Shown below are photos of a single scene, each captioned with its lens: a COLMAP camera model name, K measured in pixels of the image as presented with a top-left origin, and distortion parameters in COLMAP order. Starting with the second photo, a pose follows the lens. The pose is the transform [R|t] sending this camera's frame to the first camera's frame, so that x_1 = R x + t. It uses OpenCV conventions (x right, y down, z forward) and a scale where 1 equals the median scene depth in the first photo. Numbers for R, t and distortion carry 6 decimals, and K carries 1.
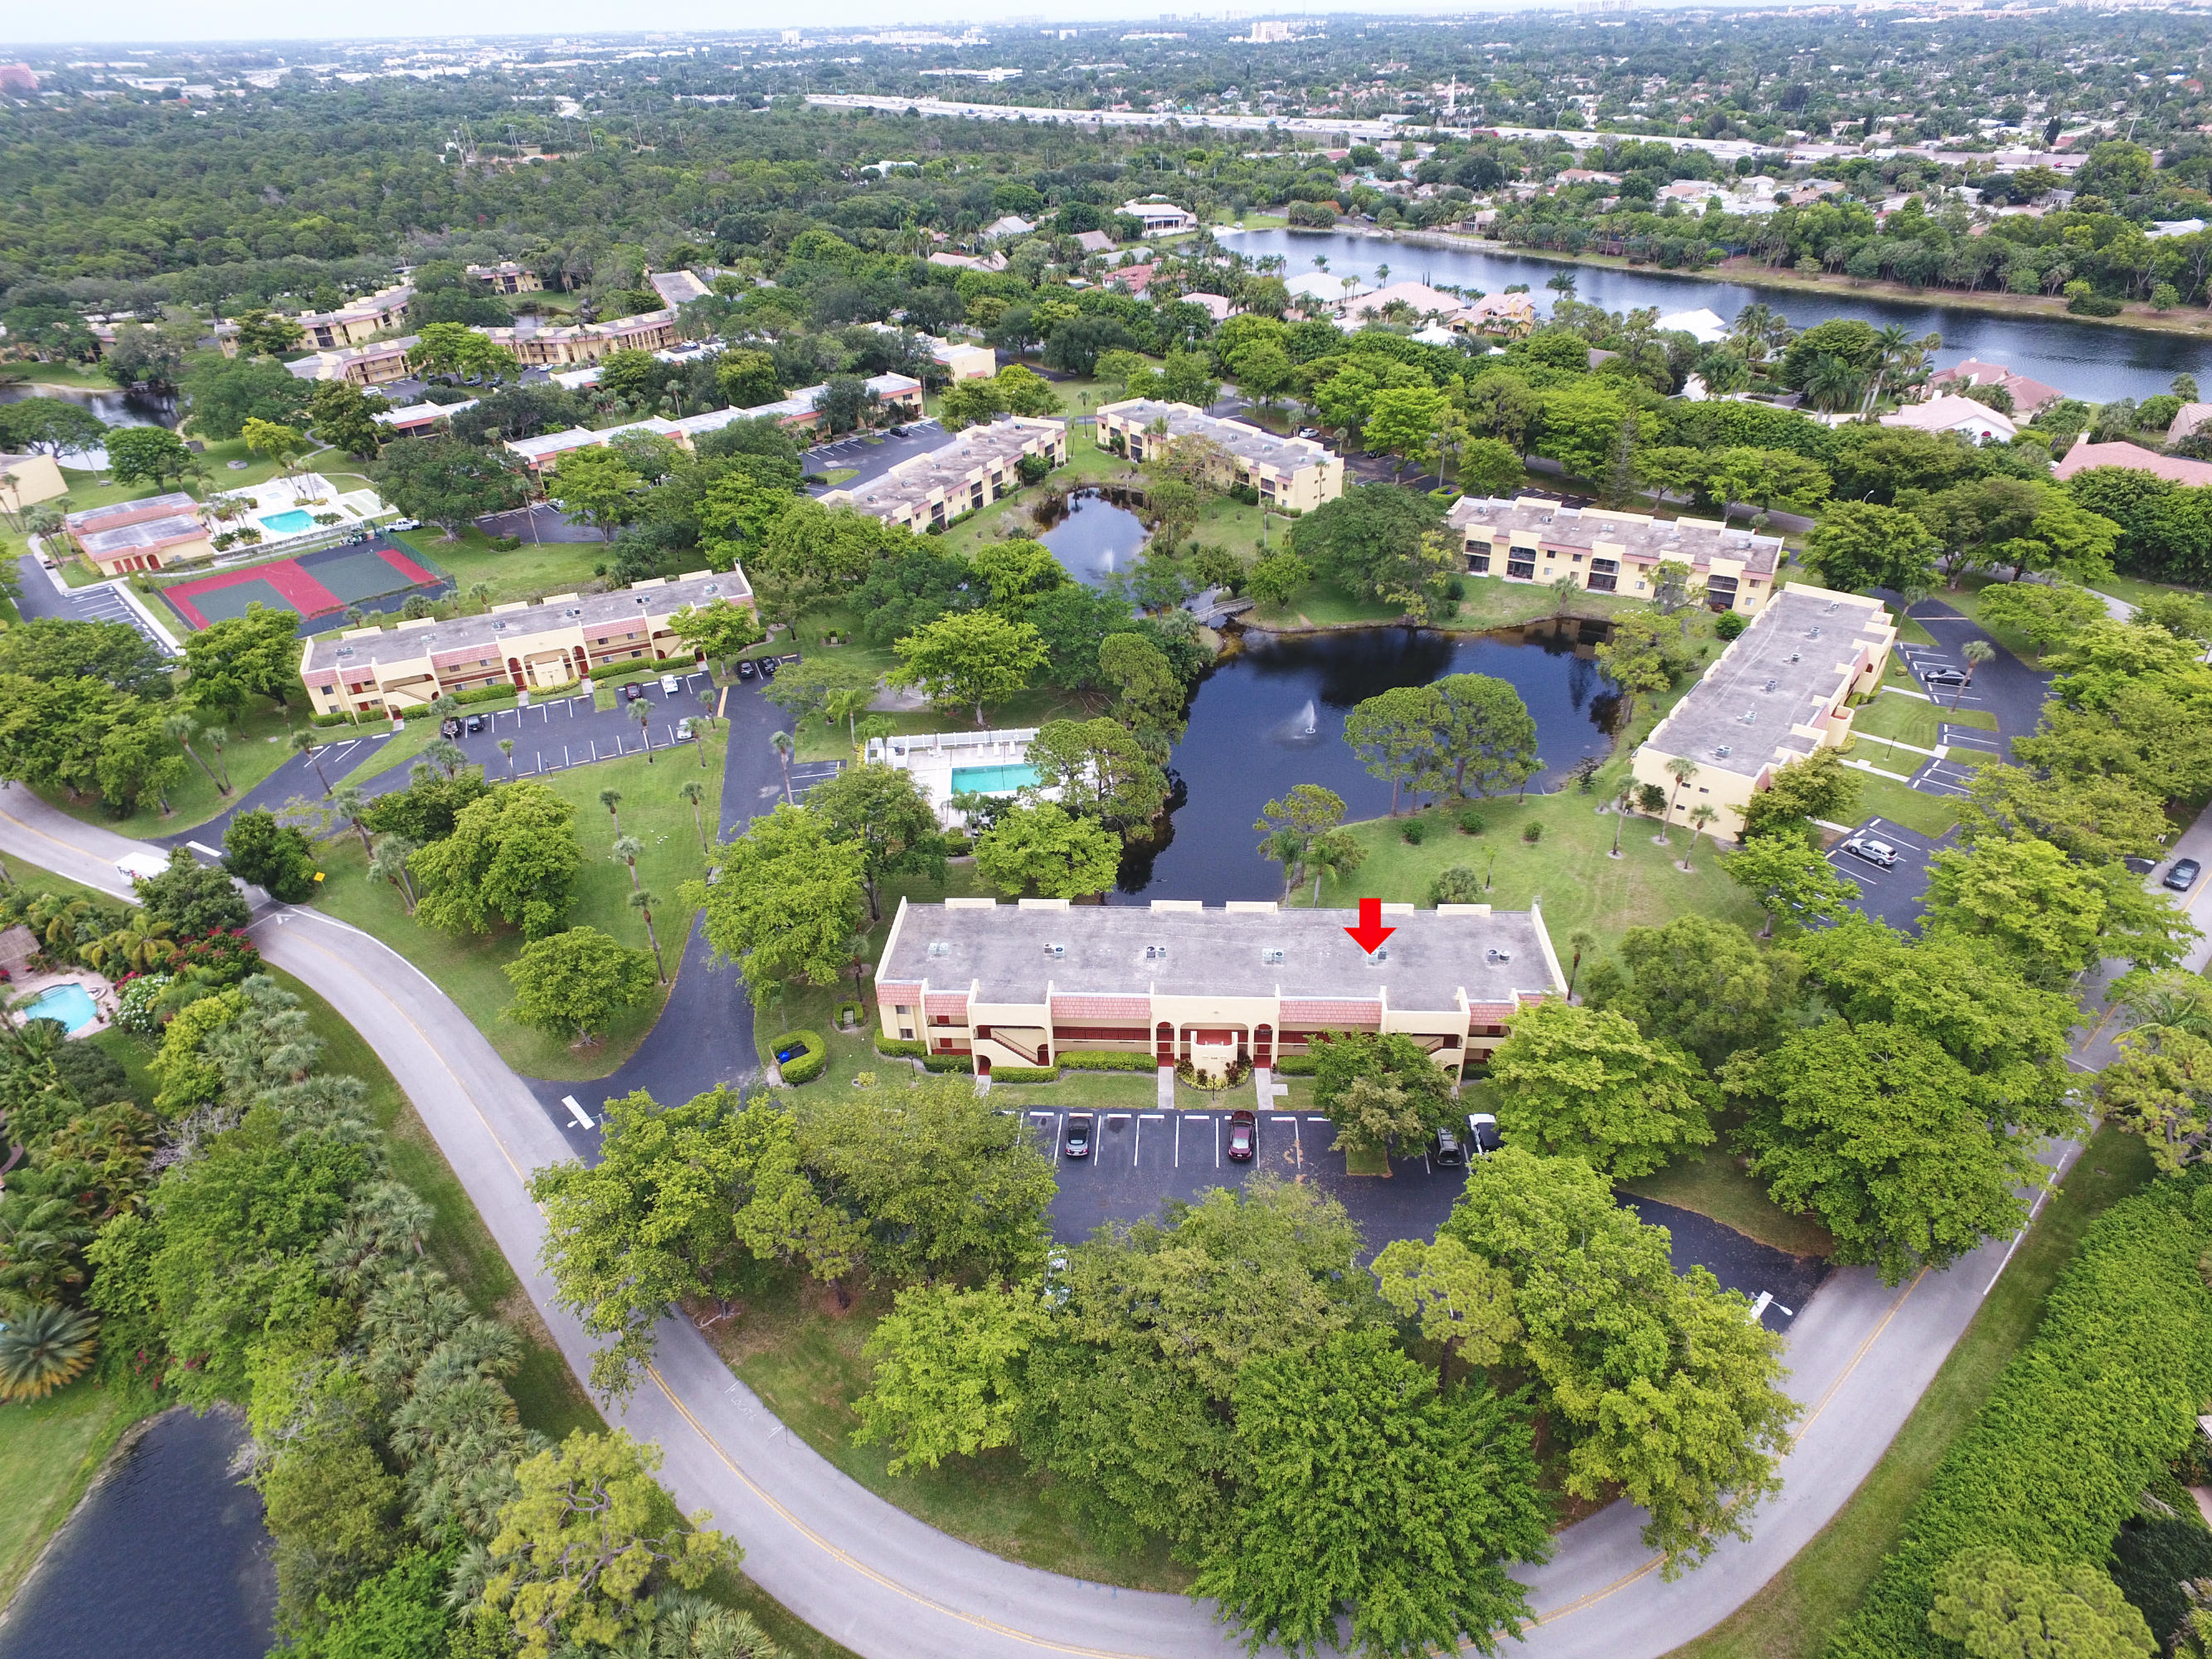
lens RADIAL K [[1301.2, 0, 1106.0], [0, 1301.2, 829.5], [0, 0, 1]] dist [0.017942, 0.000708]
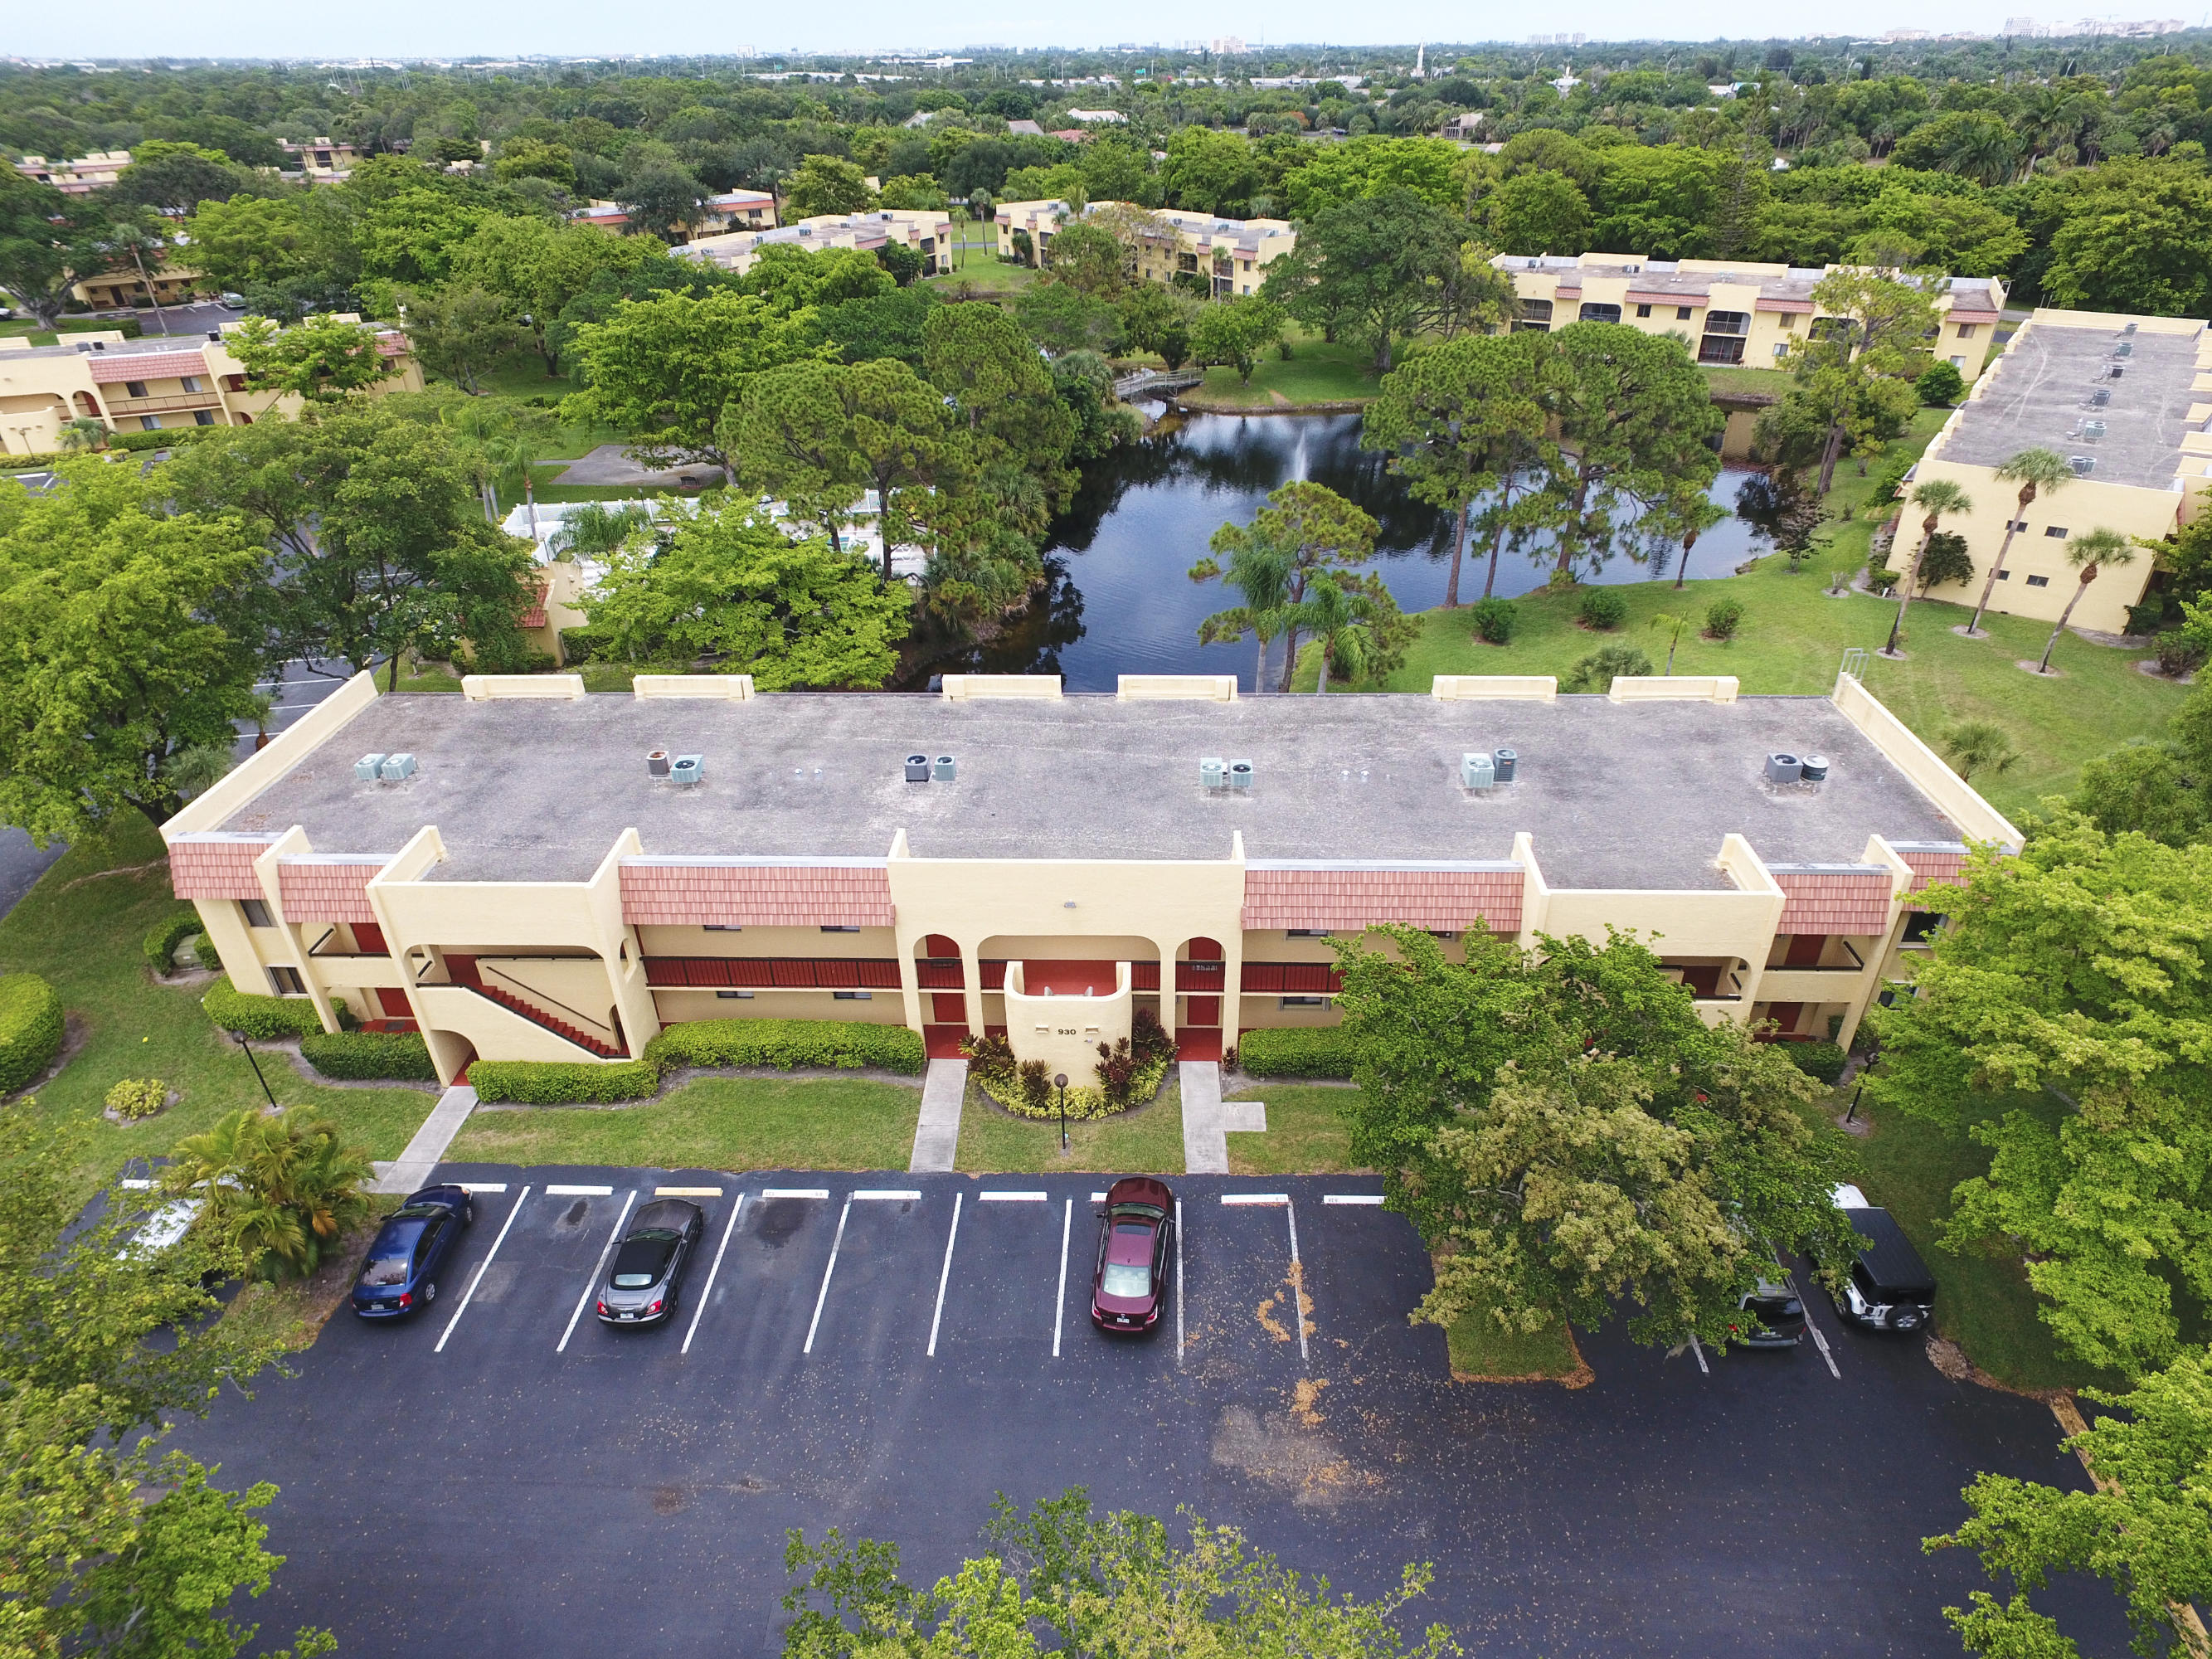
lens RADIAL K [[1301.2, 0, 1106.0], [0, 1301.2, 829.5], [0, 0, 1]] dist [0.017942, 0.000708]
pose [[0.999584, -0.001797, 0.028772, 0.082054], [0.002411, 0.999770, -0.021328, 0.123856], [-0.028727, 0.021388, 0.999358, 0.618380]]
